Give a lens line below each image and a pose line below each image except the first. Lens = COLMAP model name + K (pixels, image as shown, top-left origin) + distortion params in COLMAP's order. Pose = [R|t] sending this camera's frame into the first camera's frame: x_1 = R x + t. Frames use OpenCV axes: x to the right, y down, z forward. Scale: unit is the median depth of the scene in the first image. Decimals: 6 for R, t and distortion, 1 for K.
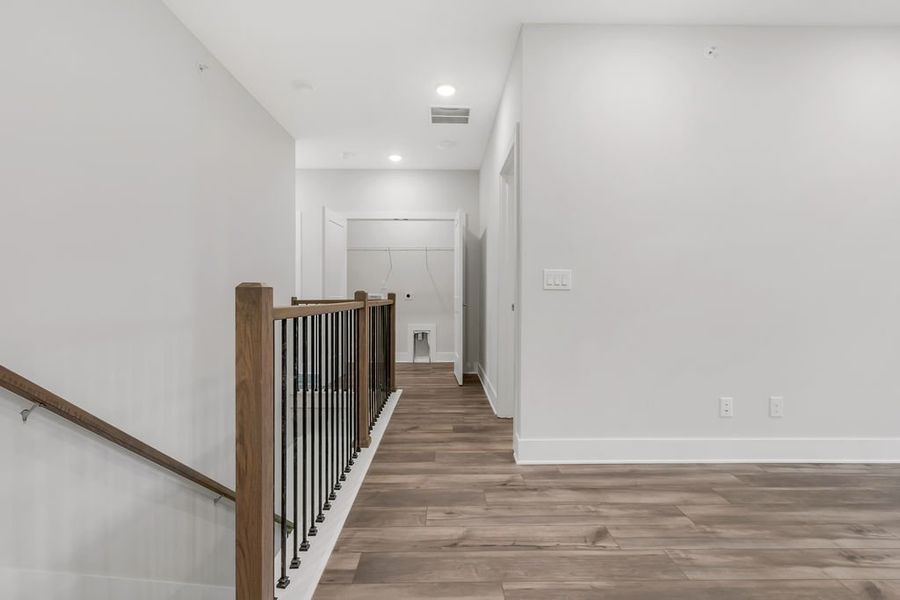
lens RADIAL K [[414.4, 0, 451.8], [0, 414.4, 296.6], [0, 0, 1]] dist [-0.003119, 0.000659]
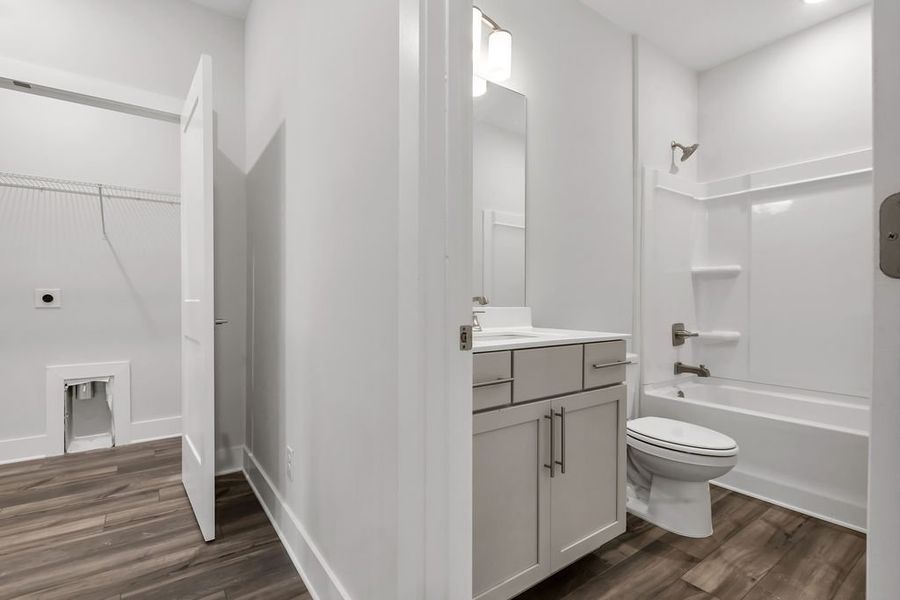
lens RADIAL K [[414.4, 0, 442.1], [0, 414.4, 300.4], [0, 0, 1]] dist [-0.003119, 0.000659]
pose [[0.825771, -0.005709, 0.563977, -0.010754], [0.003198, 0.999980, 0.005441, -0.001178], [-0.563997, -0.002689, 0.825772, 0.432987]]
